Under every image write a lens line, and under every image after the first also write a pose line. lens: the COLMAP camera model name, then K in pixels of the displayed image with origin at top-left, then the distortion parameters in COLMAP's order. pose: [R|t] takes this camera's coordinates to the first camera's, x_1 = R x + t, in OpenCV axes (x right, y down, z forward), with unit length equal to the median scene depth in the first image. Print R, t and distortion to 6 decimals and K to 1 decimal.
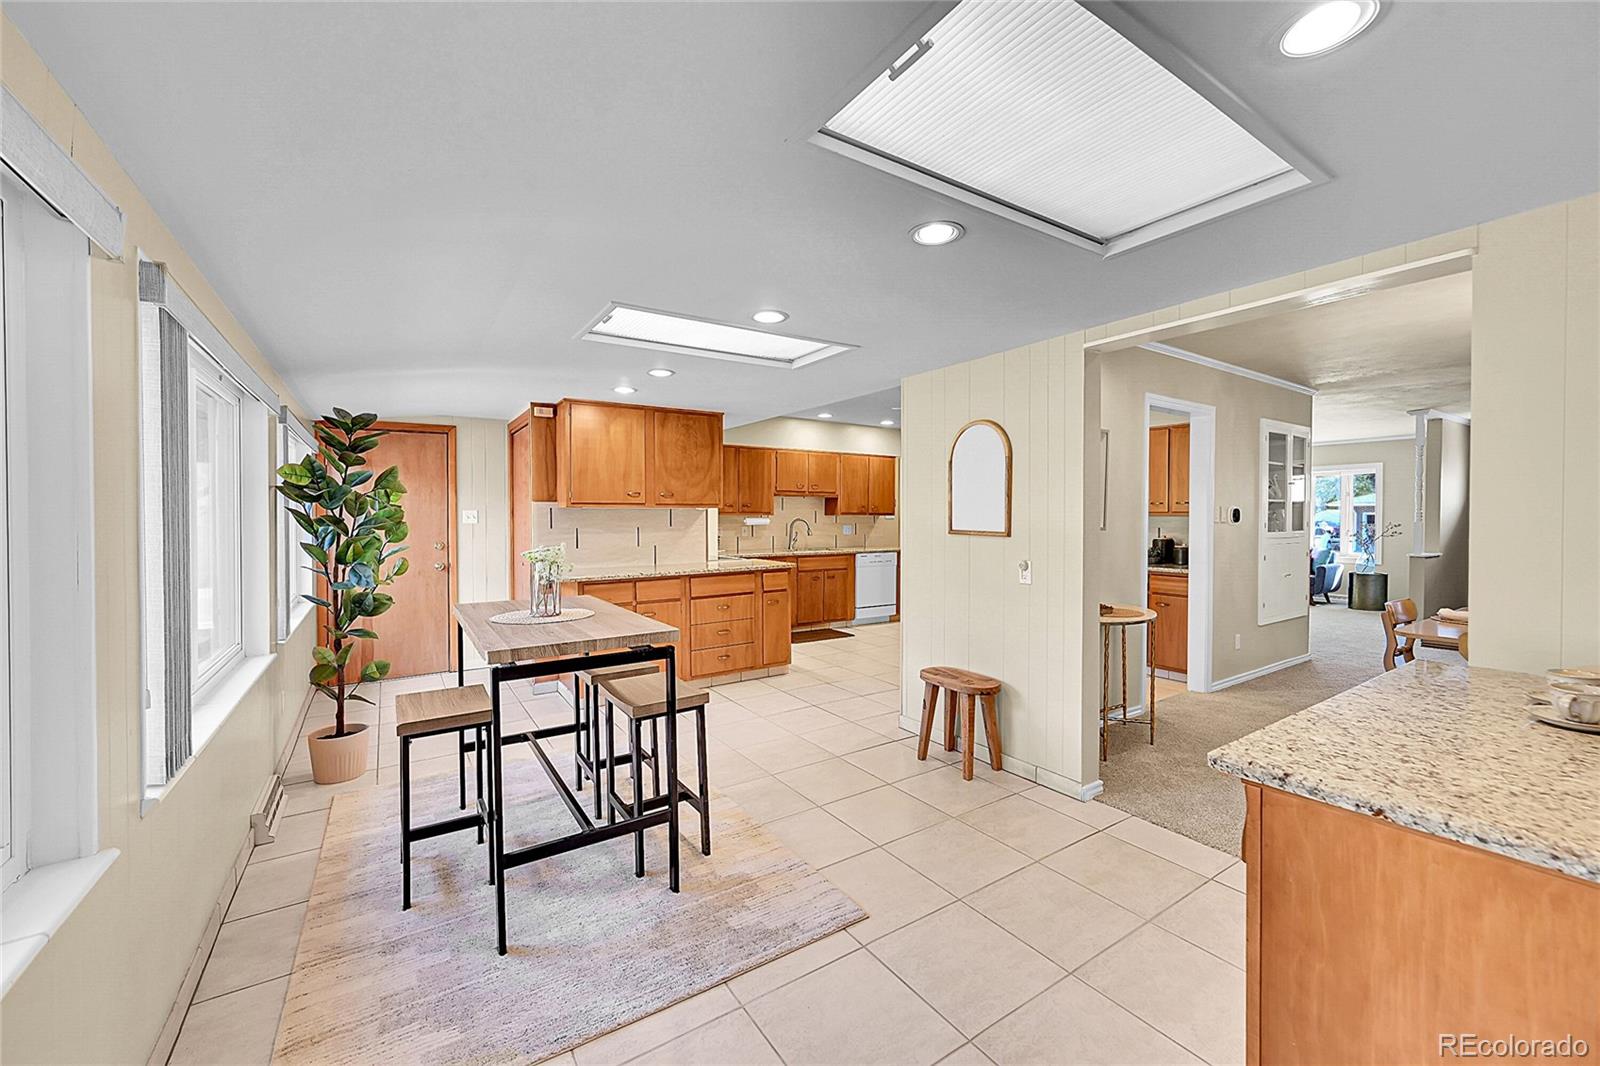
lens RADIAL K [[626.3, 0, 801.9], [0, 626.3, 533.5], [0, 0, 1]] dist [-0.002641, -0.000219]
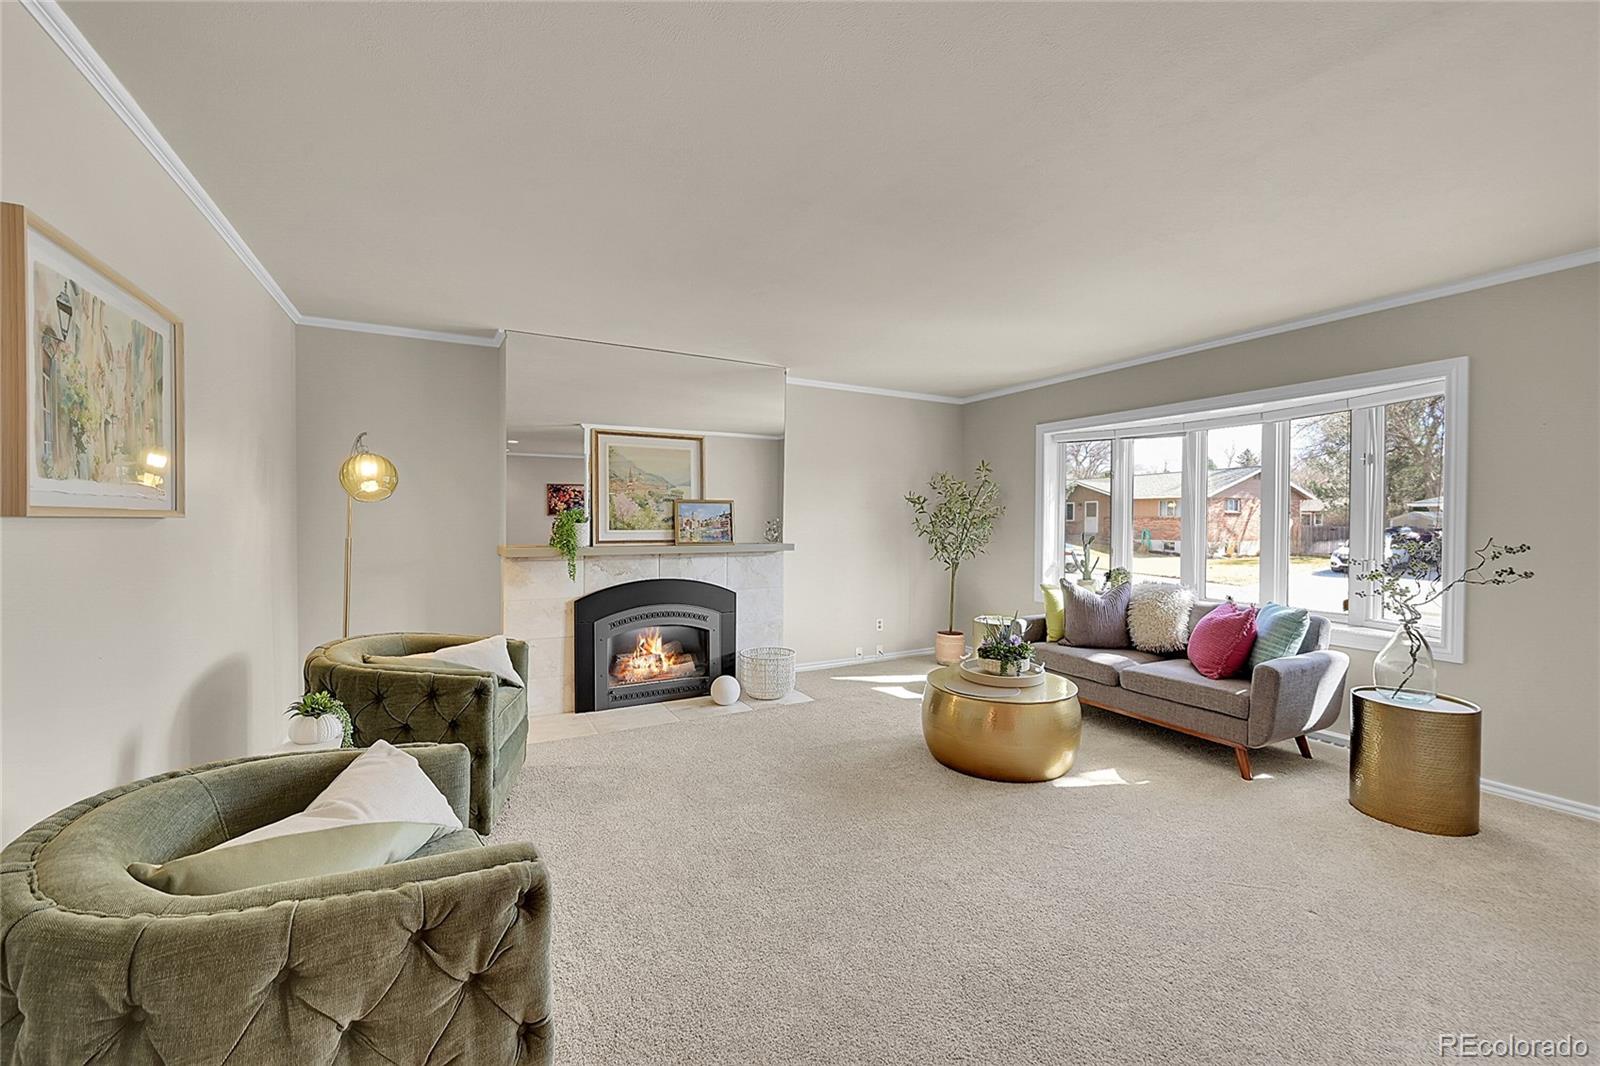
lens RADIAL K [[626.3, 0, 803.3], [0, 626.3, 523.2], [0, 0, 1]] dist [-0.002641, -0.000219]
pose [[0.997162, 0.005118, -0.075115, 1.117820], [-0.006365, 0.999846, -0.016376, -0.031404], [0.075020, 0.016807, 0.997040, 1.190315]]
